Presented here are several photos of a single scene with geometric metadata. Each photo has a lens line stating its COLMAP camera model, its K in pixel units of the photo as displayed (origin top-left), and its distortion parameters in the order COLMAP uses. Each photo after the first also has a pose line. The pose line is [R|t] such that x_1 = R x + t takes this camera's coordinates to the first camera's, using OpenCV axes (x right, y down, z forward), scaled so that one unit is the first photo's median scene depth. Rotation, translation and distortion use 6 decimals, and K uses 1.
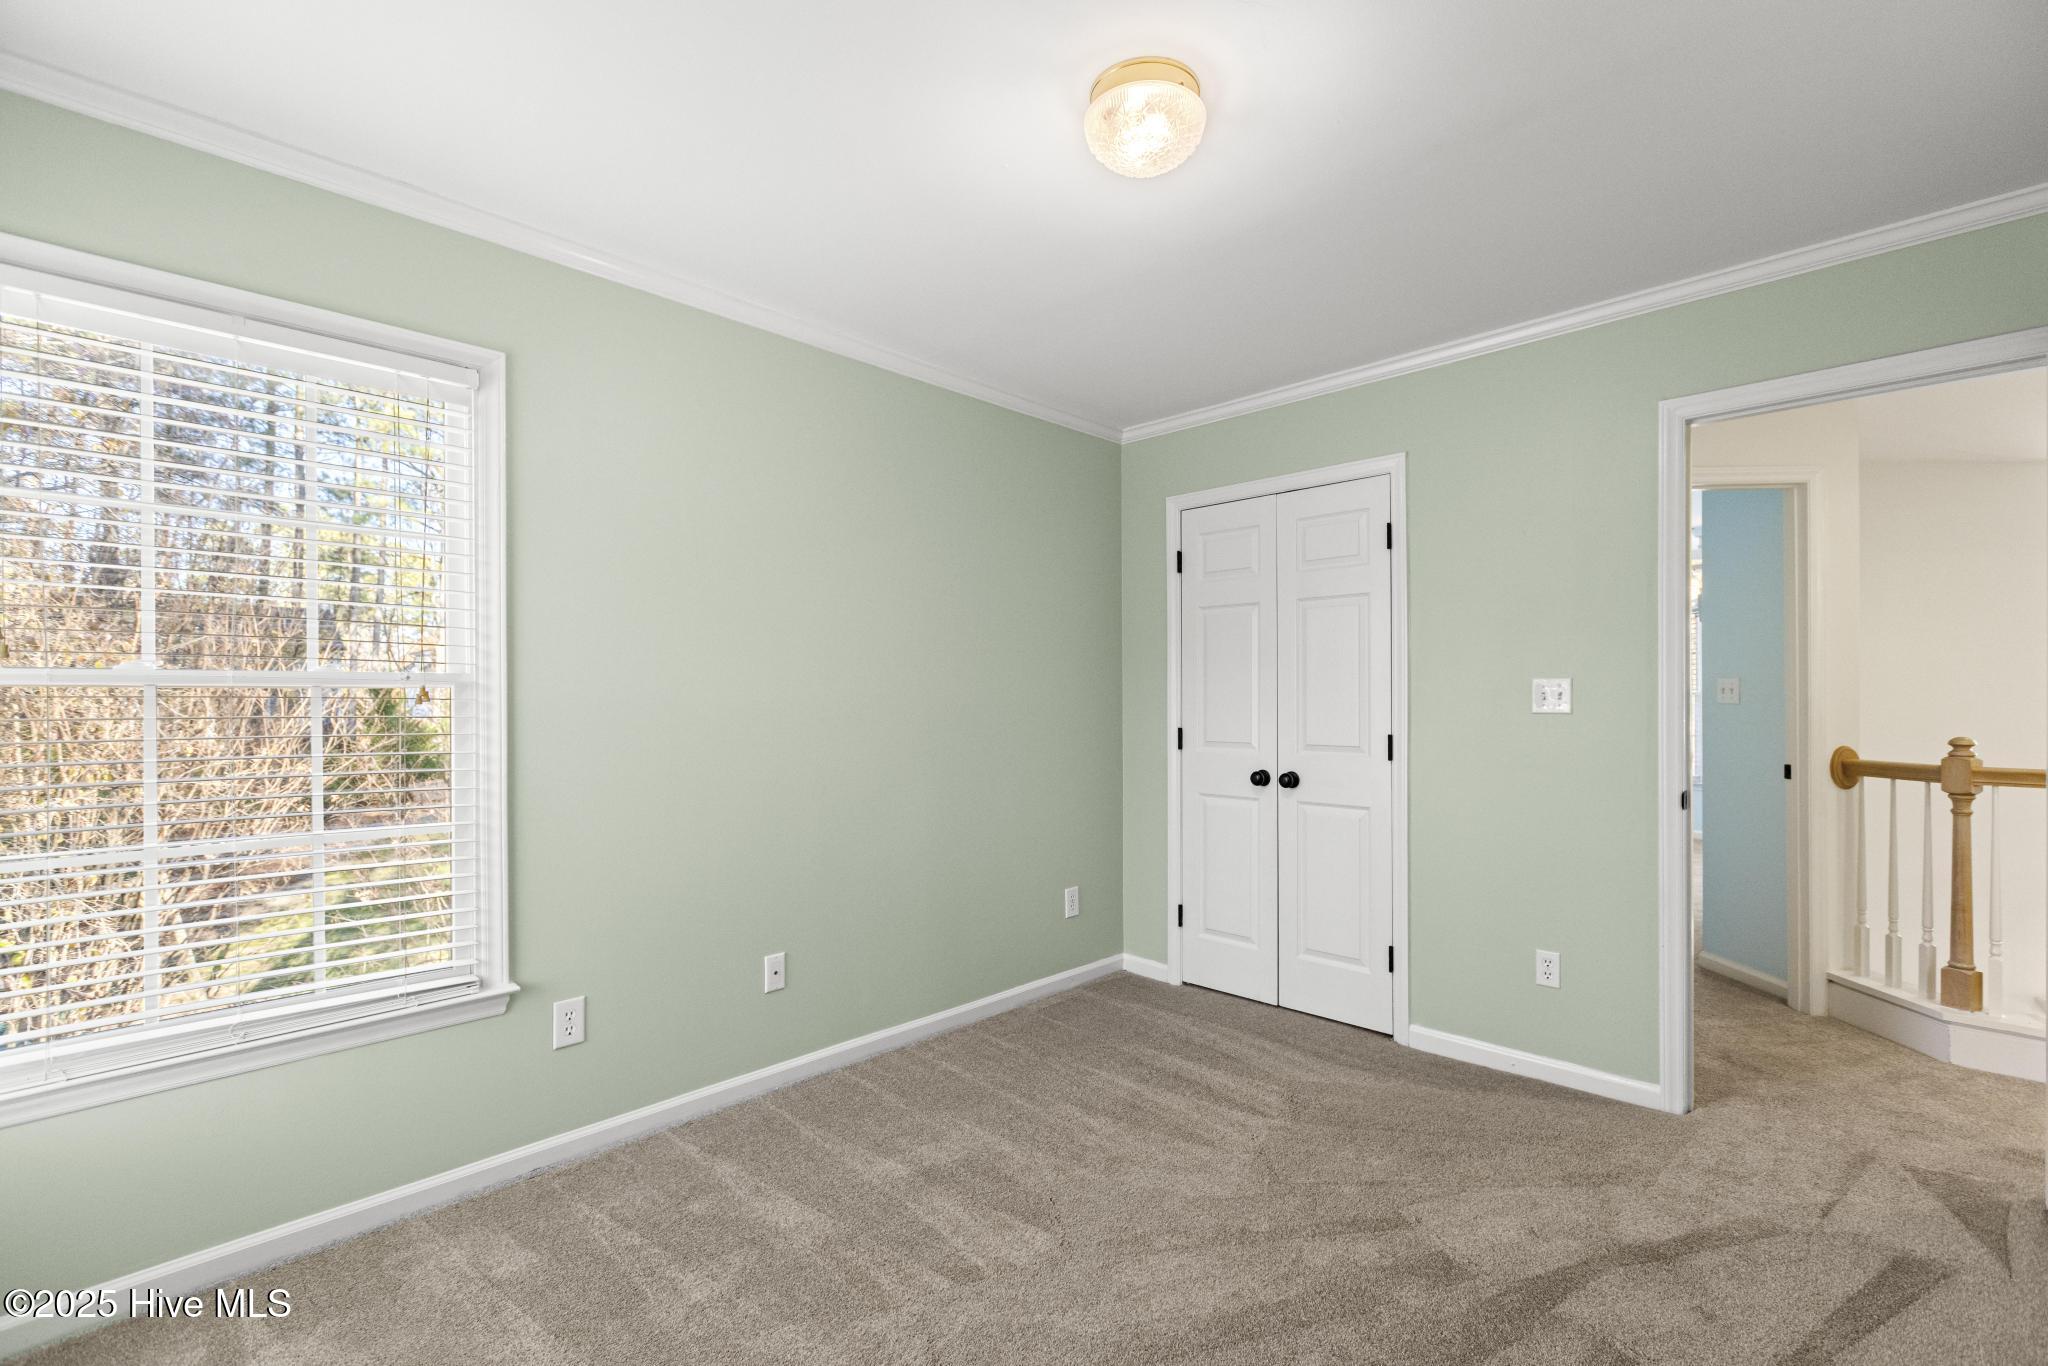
lens RADIAL K [[912.3, 0, 1029.3], [0, 912.3, 696.8], [0, 0, 1]] dist [0.003821, 0.000592]
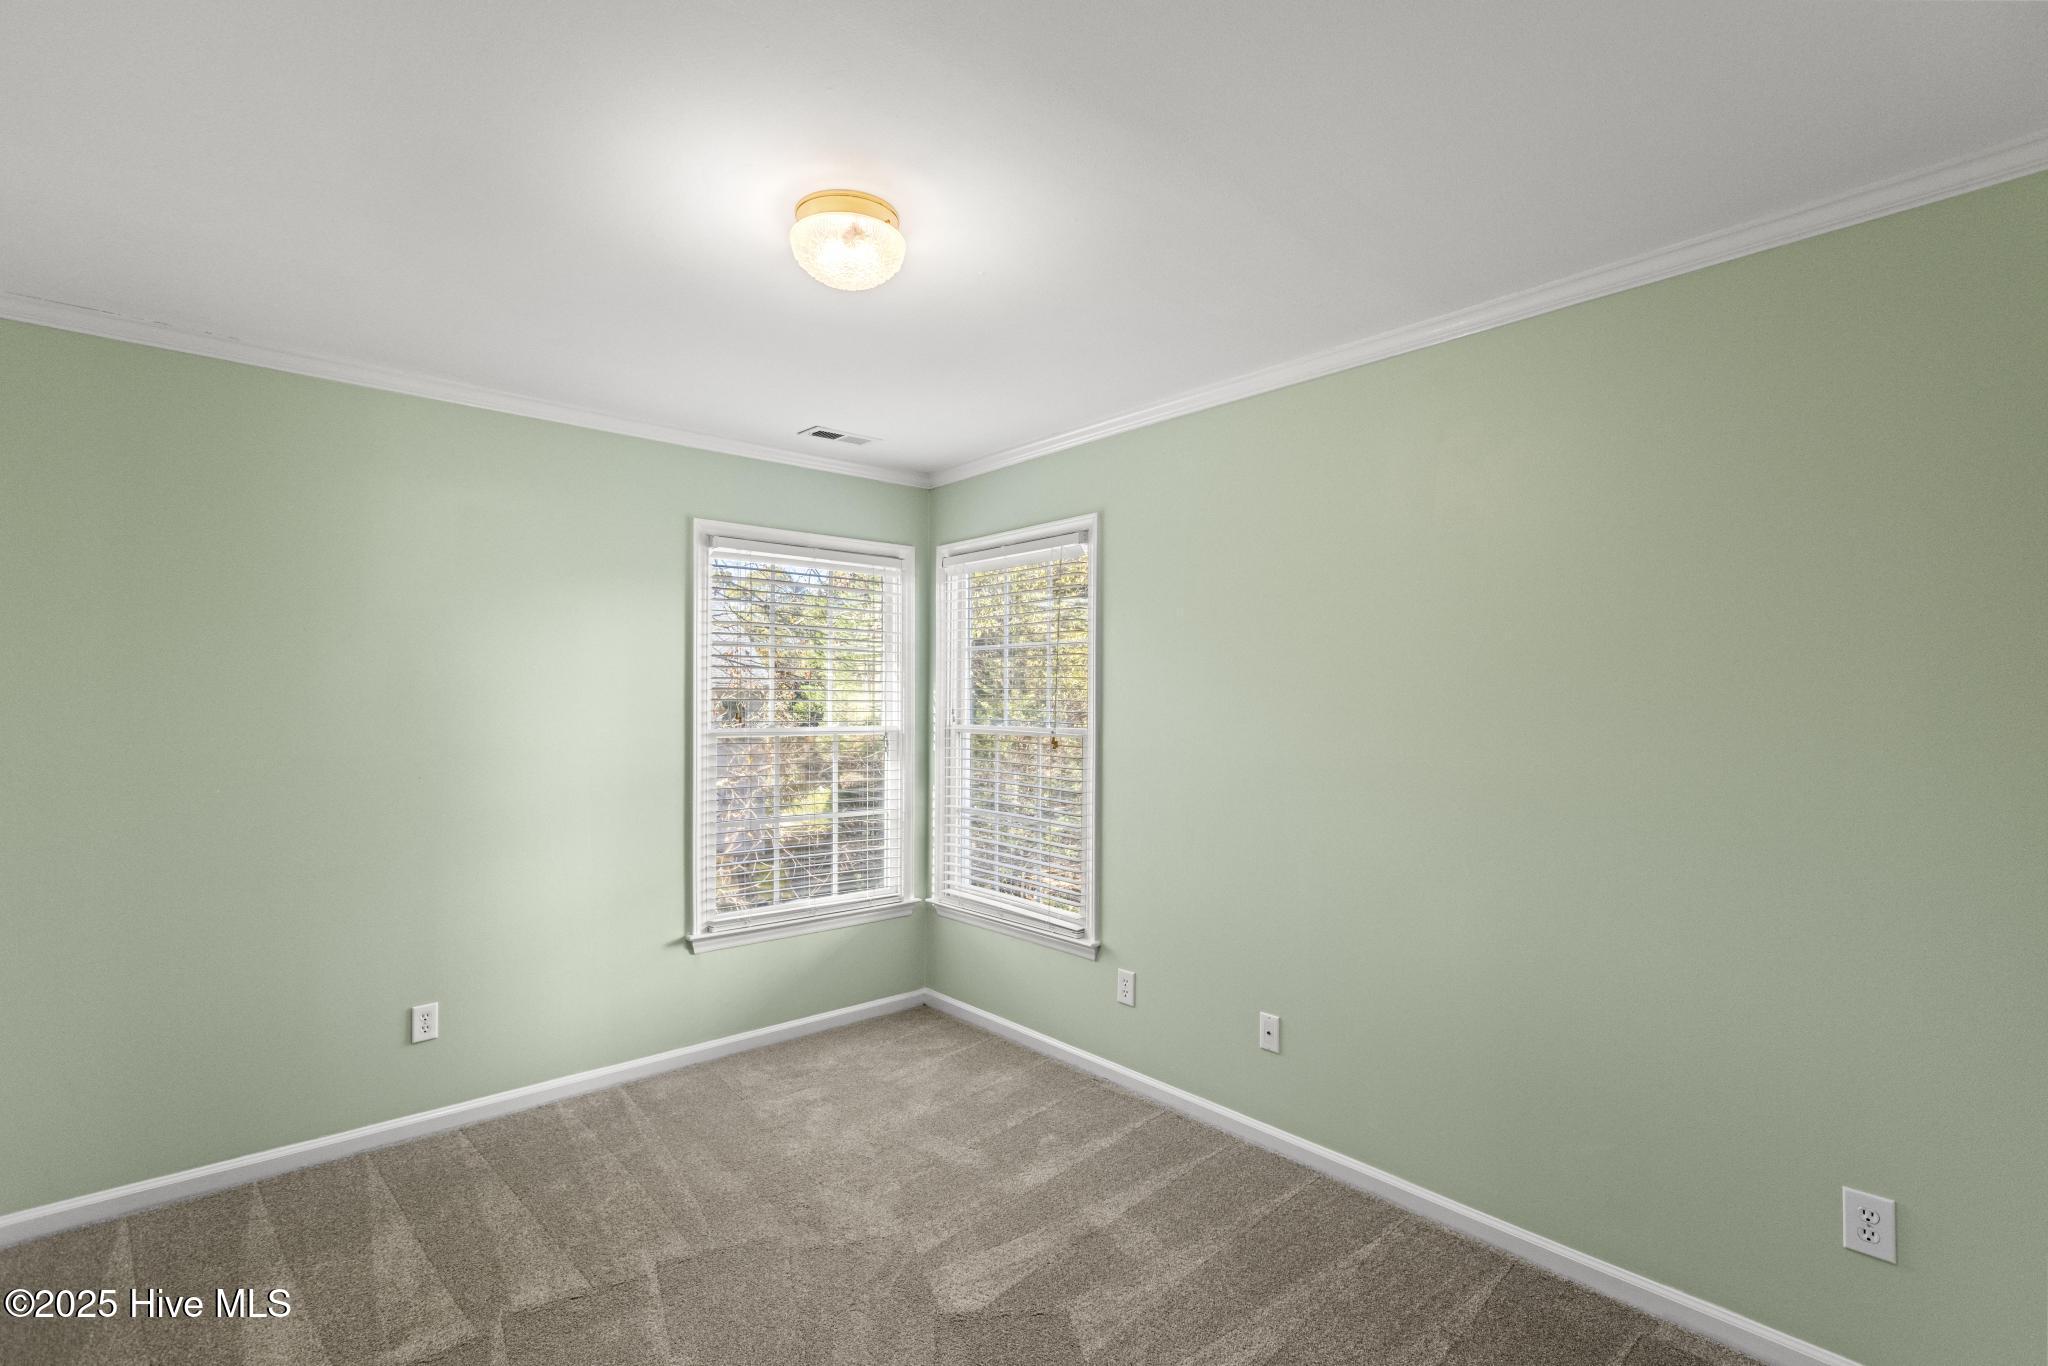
lens RADIAL K [[912.3, 0, 1029.3], [0, 912.3, 696.8], [0, 0, 1]] dist [0.003821, 0.000592]
pose [[-0.076992, -0.015408, -0.996913, 0.878484], [-0.005499, 0.999872, -0.015029, -0.054292], [0.997017, 0.004325, -0.077067, 0.973910]]
